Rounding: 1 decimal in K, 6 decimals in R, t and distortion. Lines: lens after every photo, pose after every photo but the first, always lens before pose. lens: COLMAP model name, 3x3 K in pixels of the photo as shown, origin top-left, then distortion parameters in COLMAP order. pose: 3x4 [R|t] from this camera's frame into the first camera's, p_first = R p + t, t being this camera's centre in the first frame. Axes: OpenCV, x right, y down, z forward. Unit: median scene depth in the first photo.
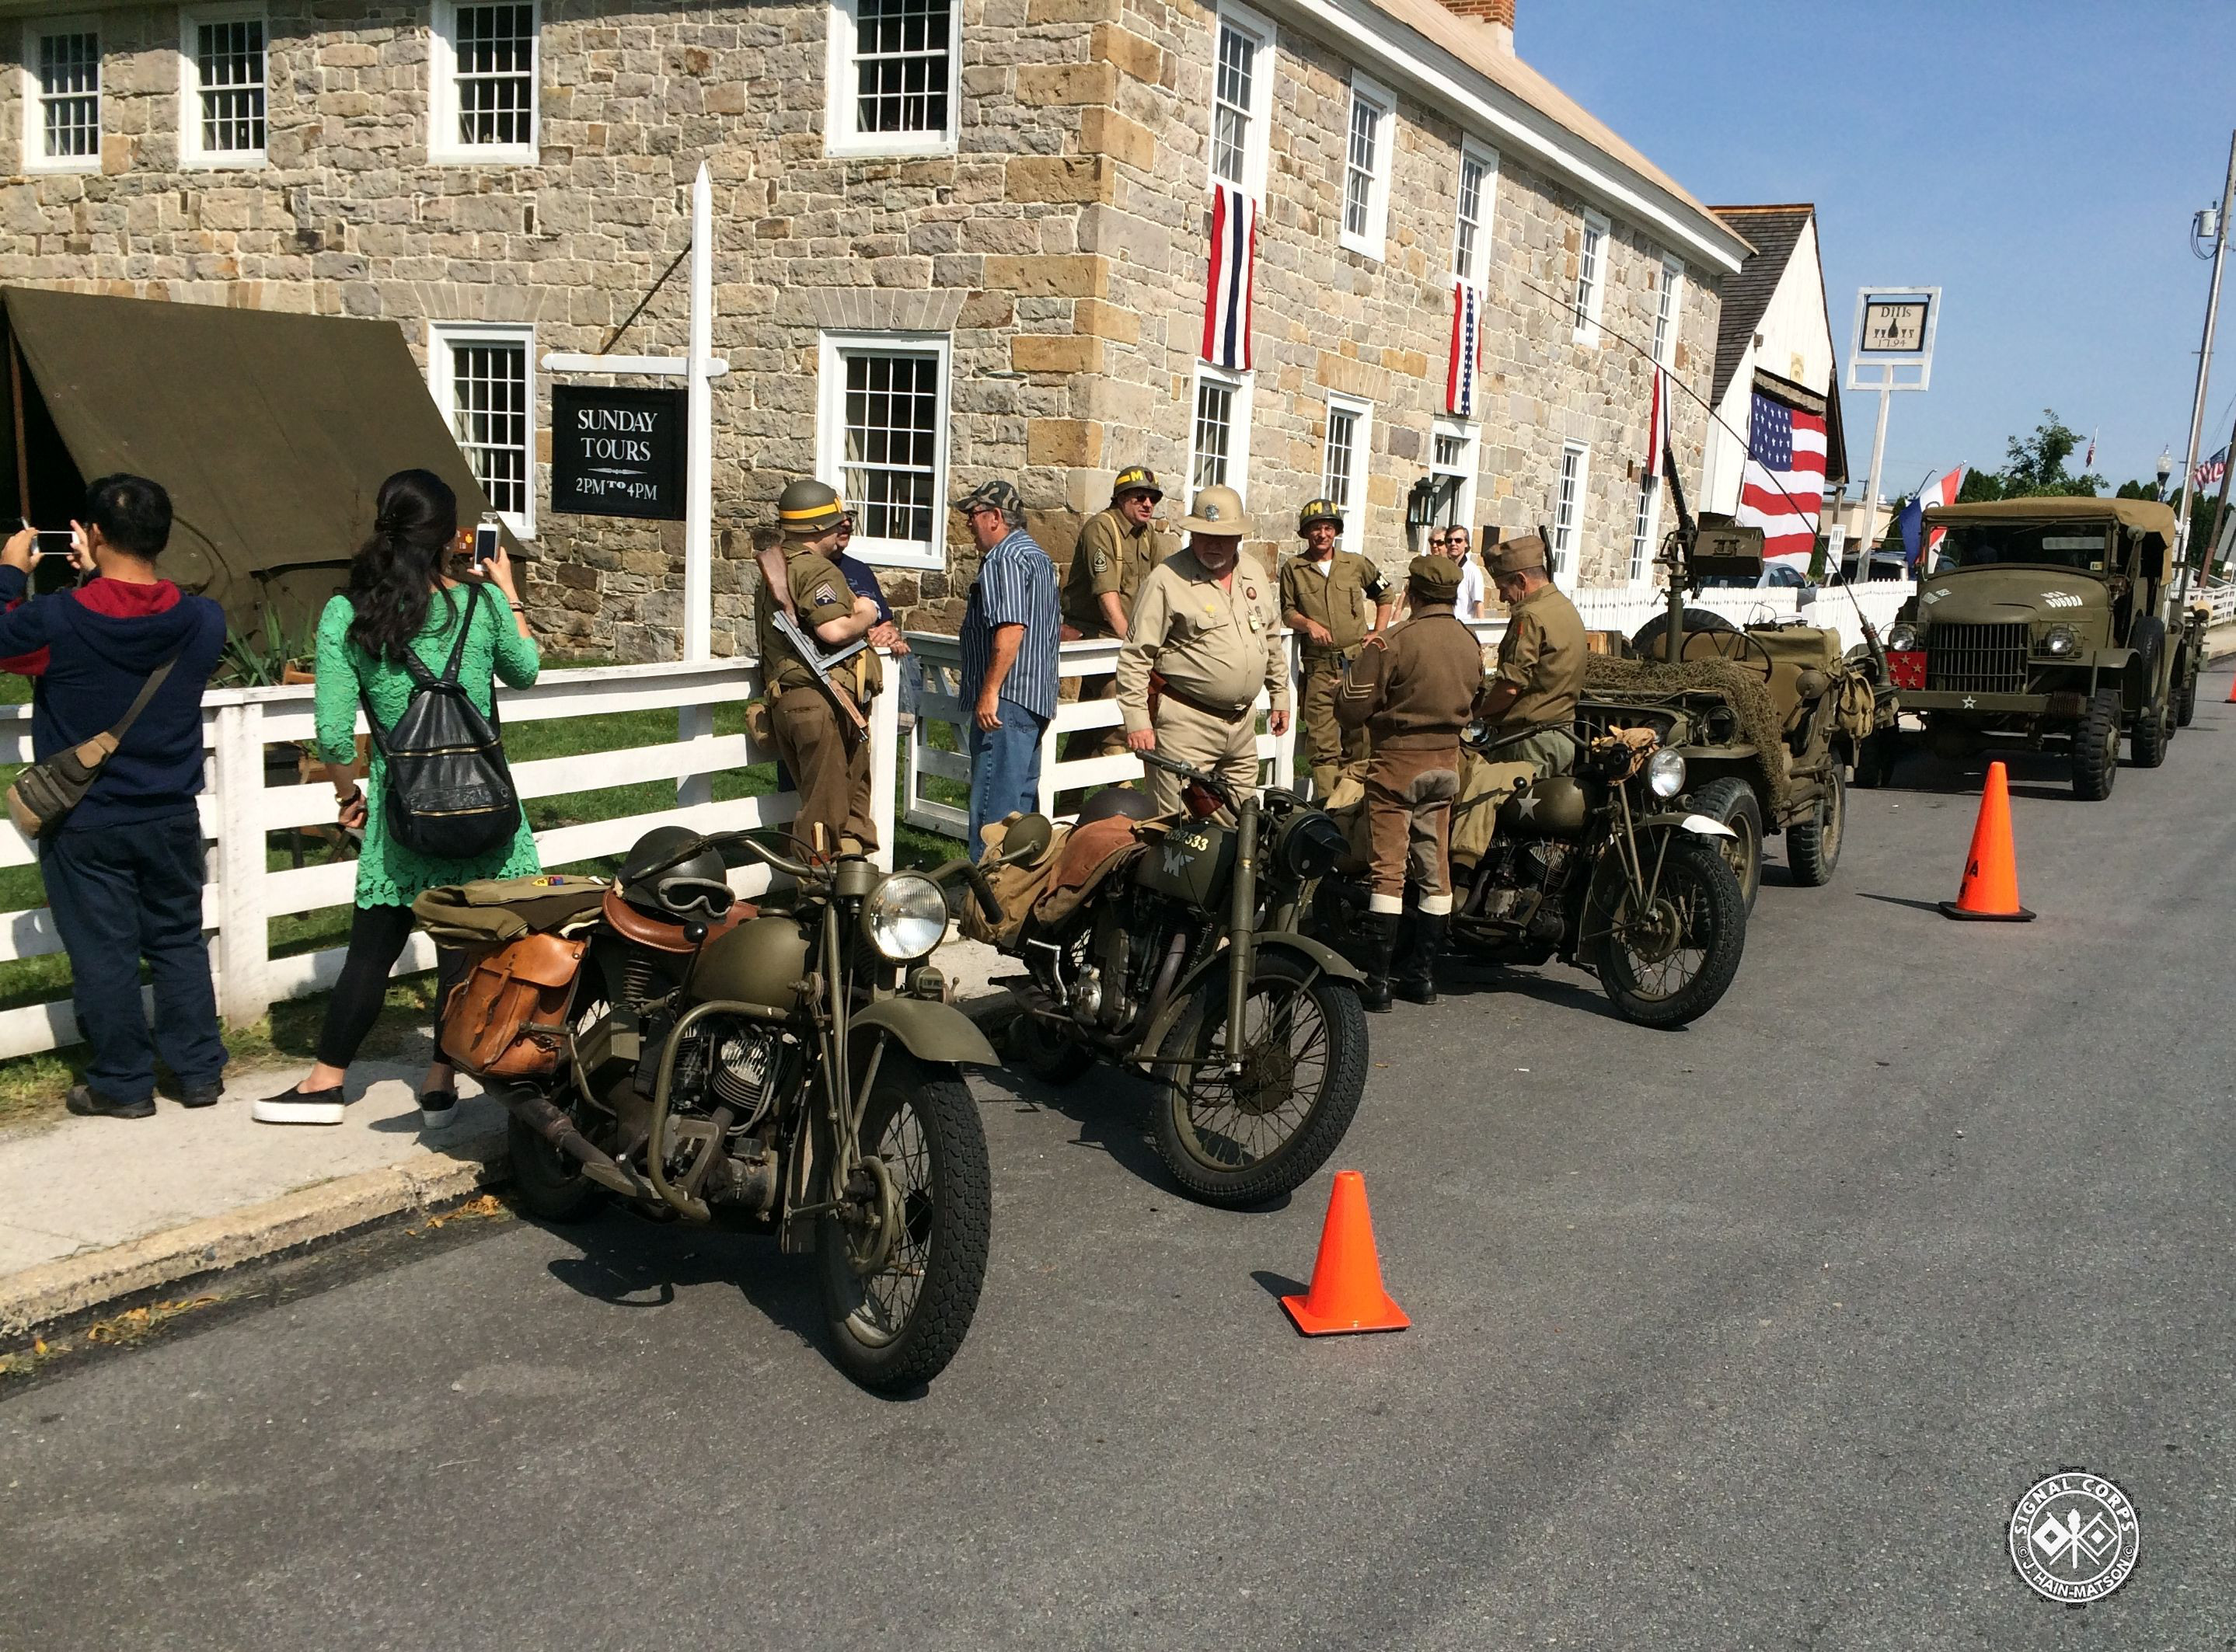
lens RADIAL K [[2511.0, 0, 1226.7], [0, 2511.0, 943.0], [0, 0, 1]] dist [0.059328, 0.000000]
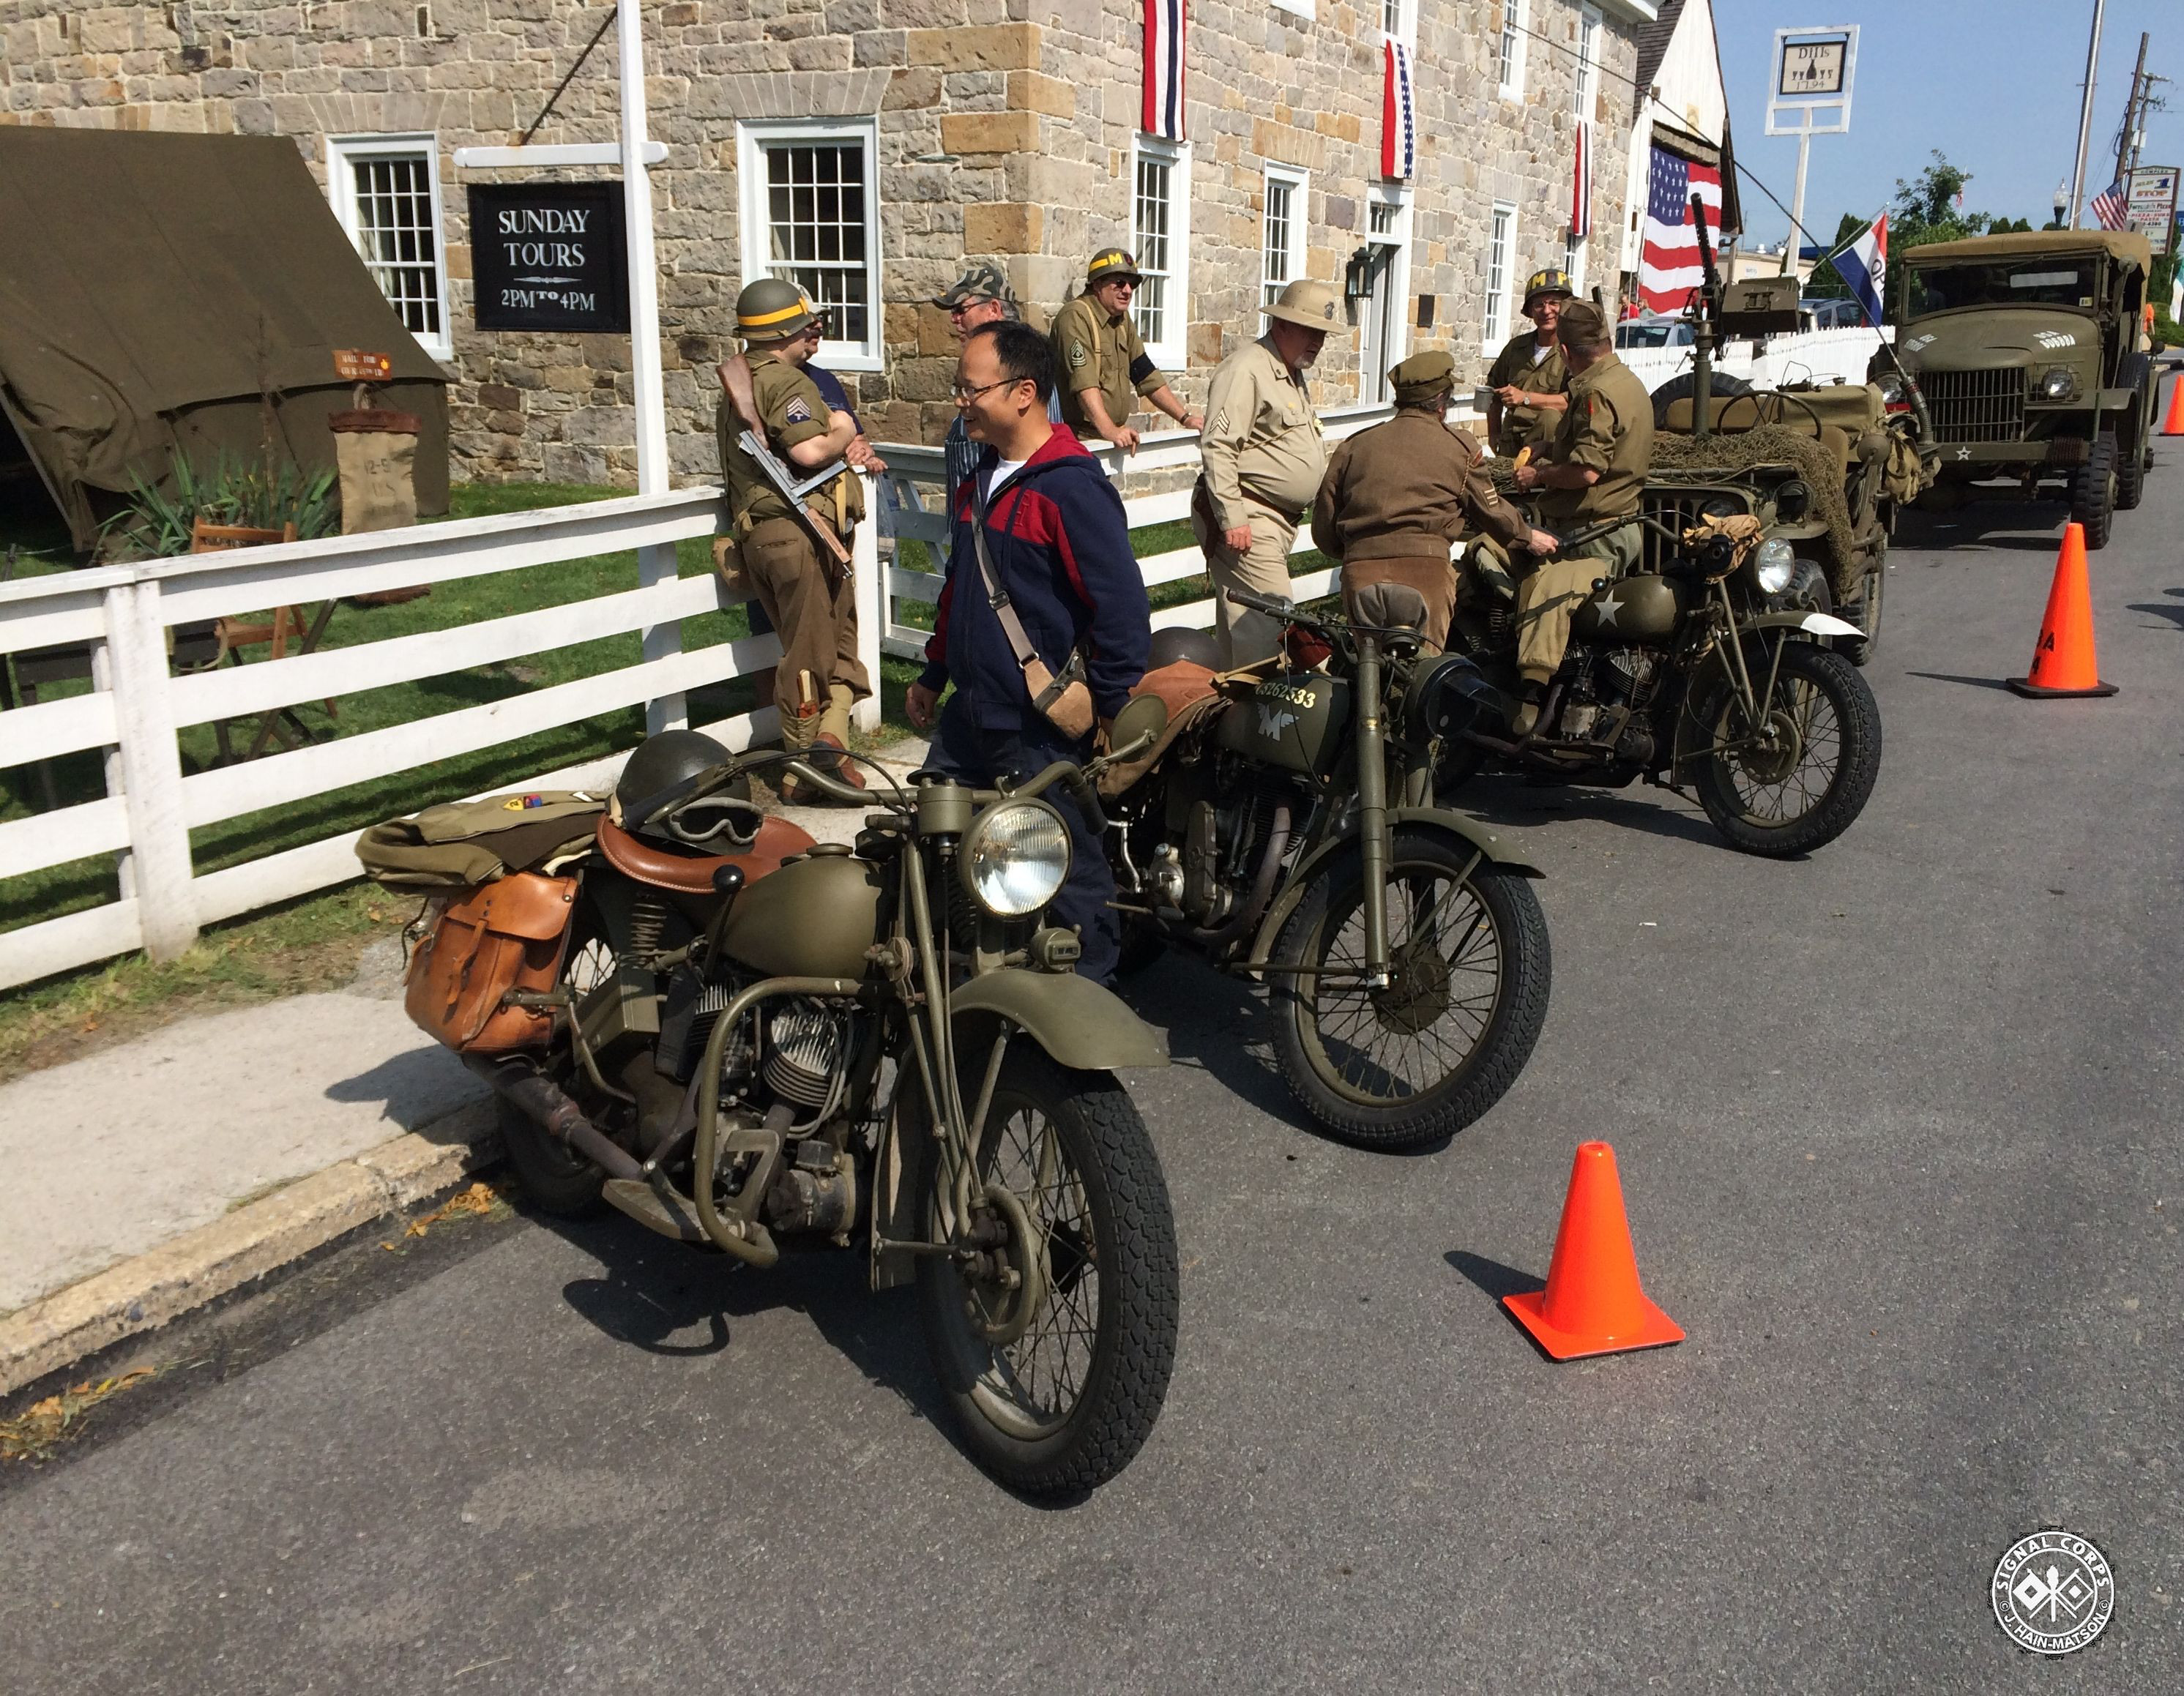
lens RADIAL K [[2294.0, 0, 1136.3], [0, 2294.0, 870.7], [0, 0, 1]] dist [0.038119, 0.000000]
pose [[0.998459, -0.054672, 0.009497, -0.050060], [0.053799, 0.995671, 0.075789, -0.028646], [-0.013599, -0.075162, 0.997079, 0.161064]]
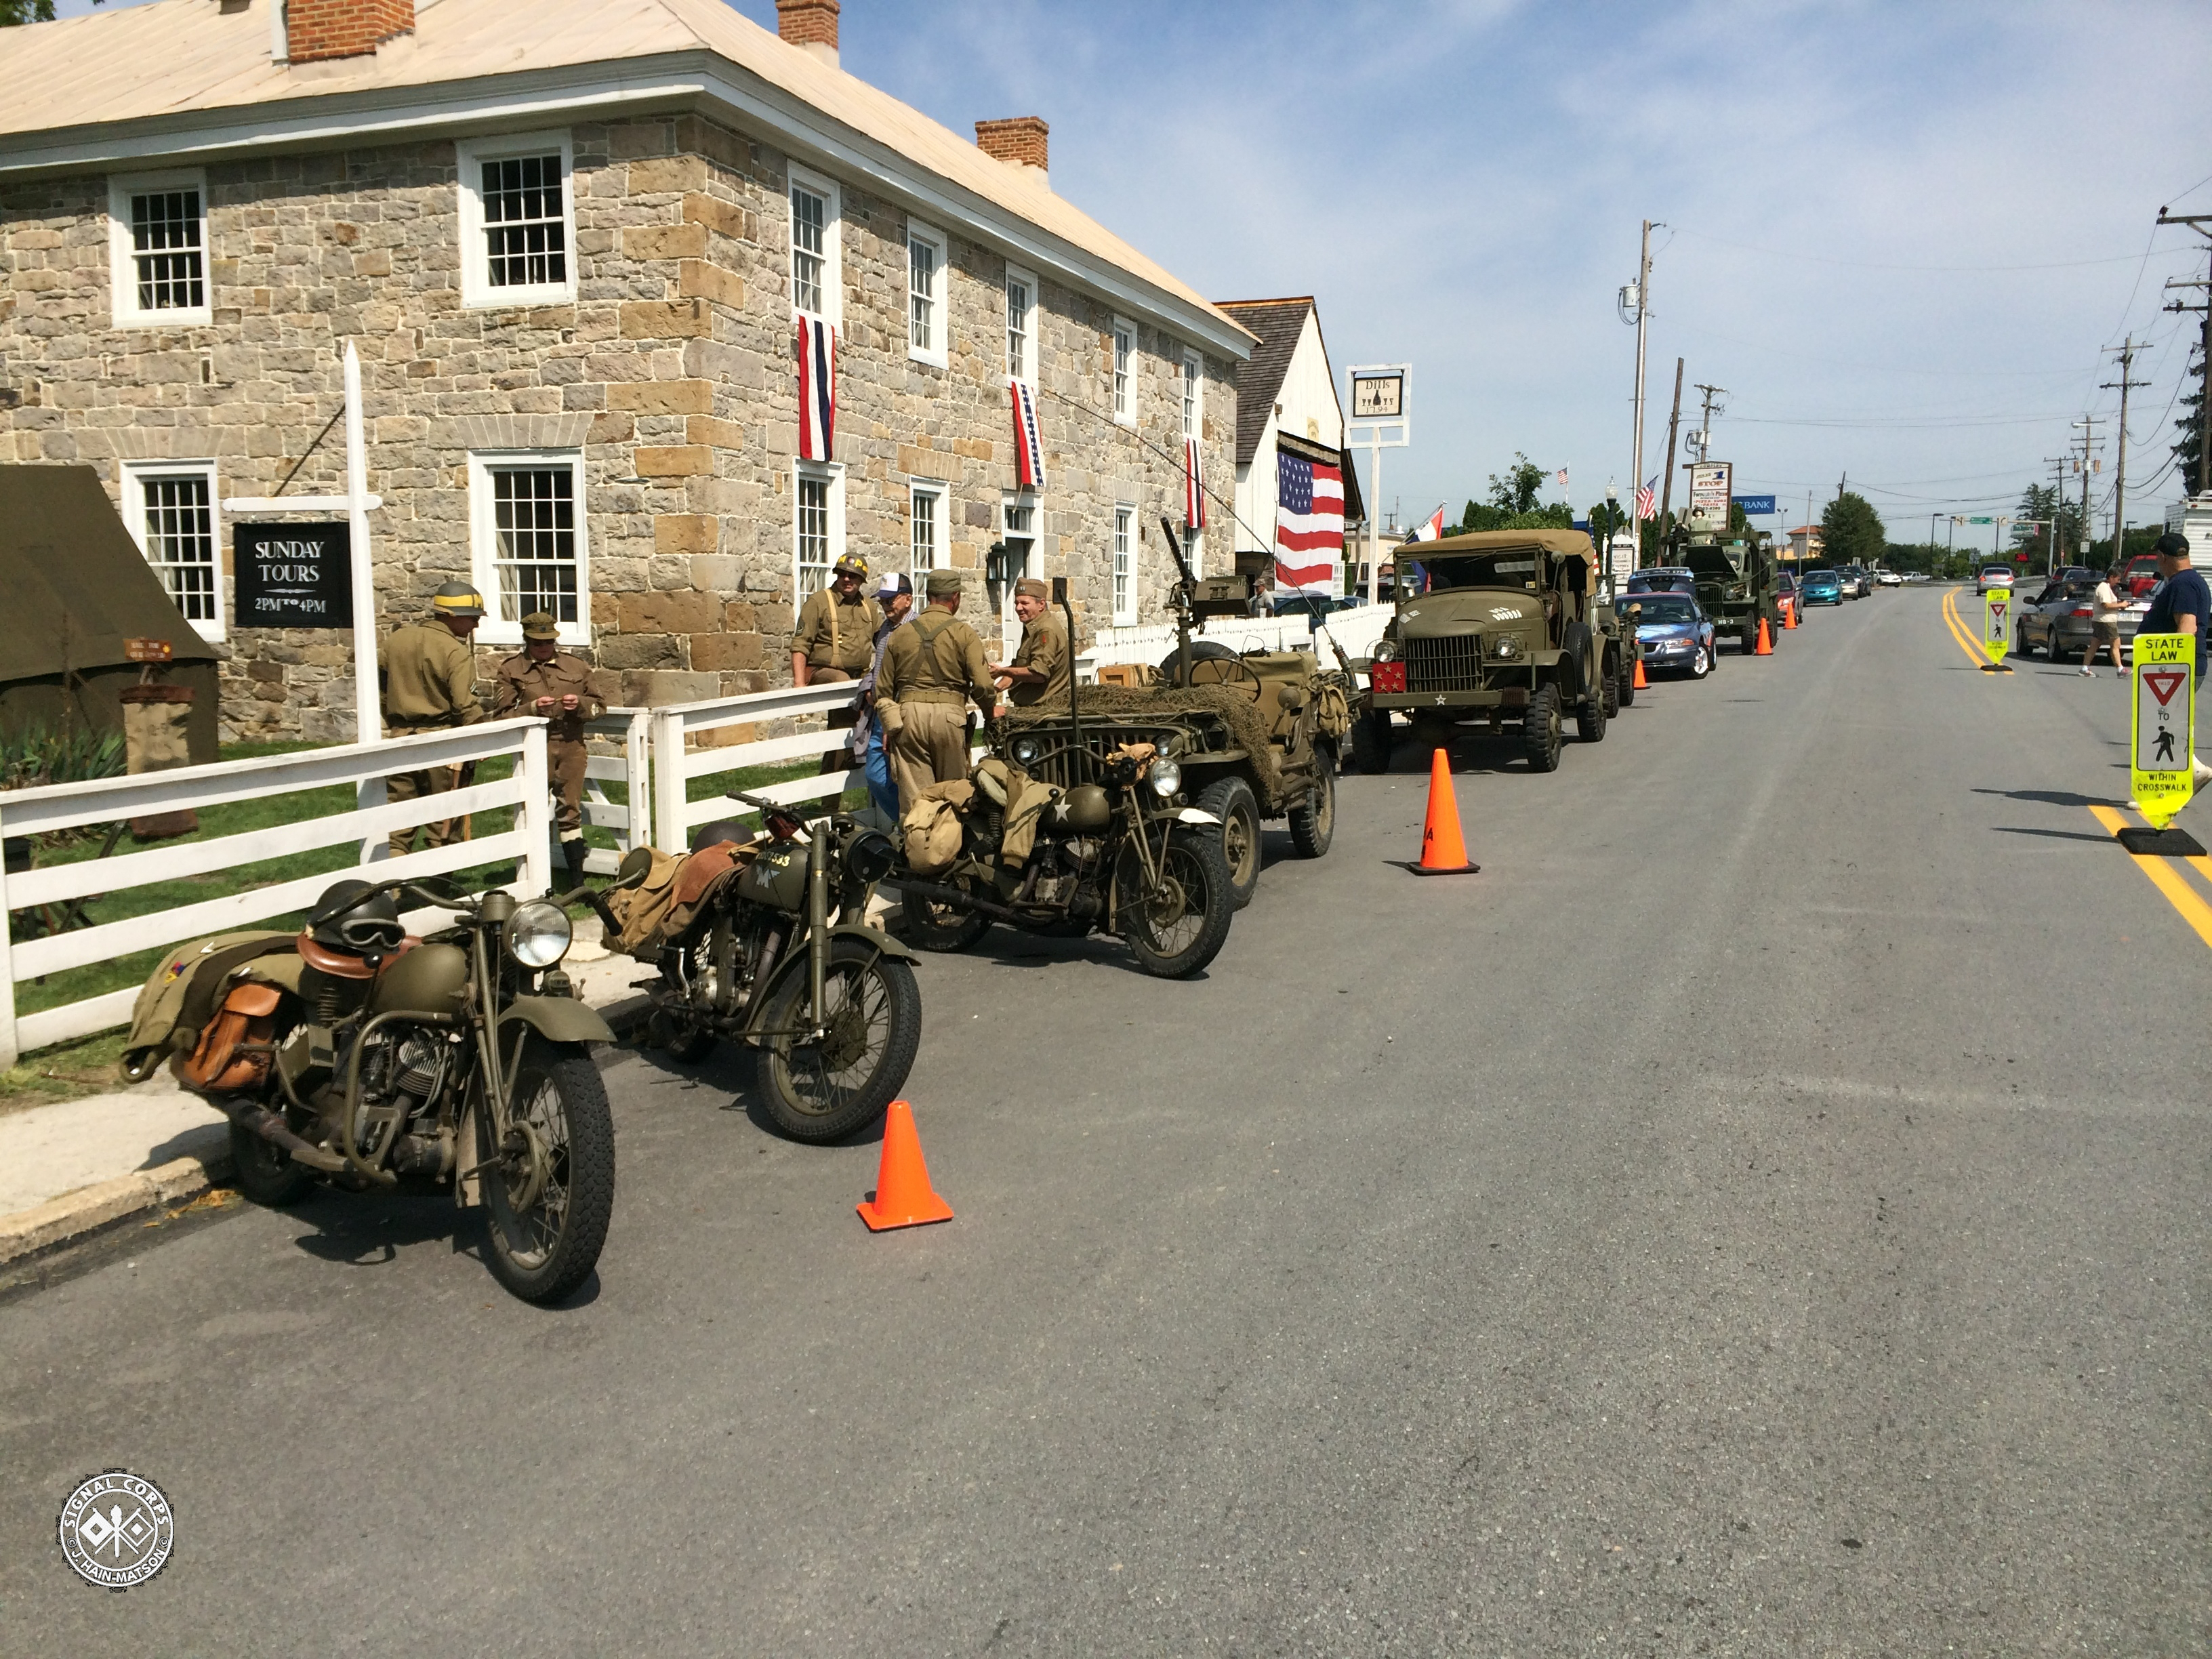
lens RADIAL K [[2237.4, 0, 1142.2], [0, 2237.4, 797.8], [0, 0, 1]] dist [0.097023, -0.157239]
pose [[0.990904, -0.072646, 0.113280, 0.028274], [0.079476, 0.995207, -0.056986, 0.004900], [-0.108598, 0.065471, 0.991927, -0.100700]]
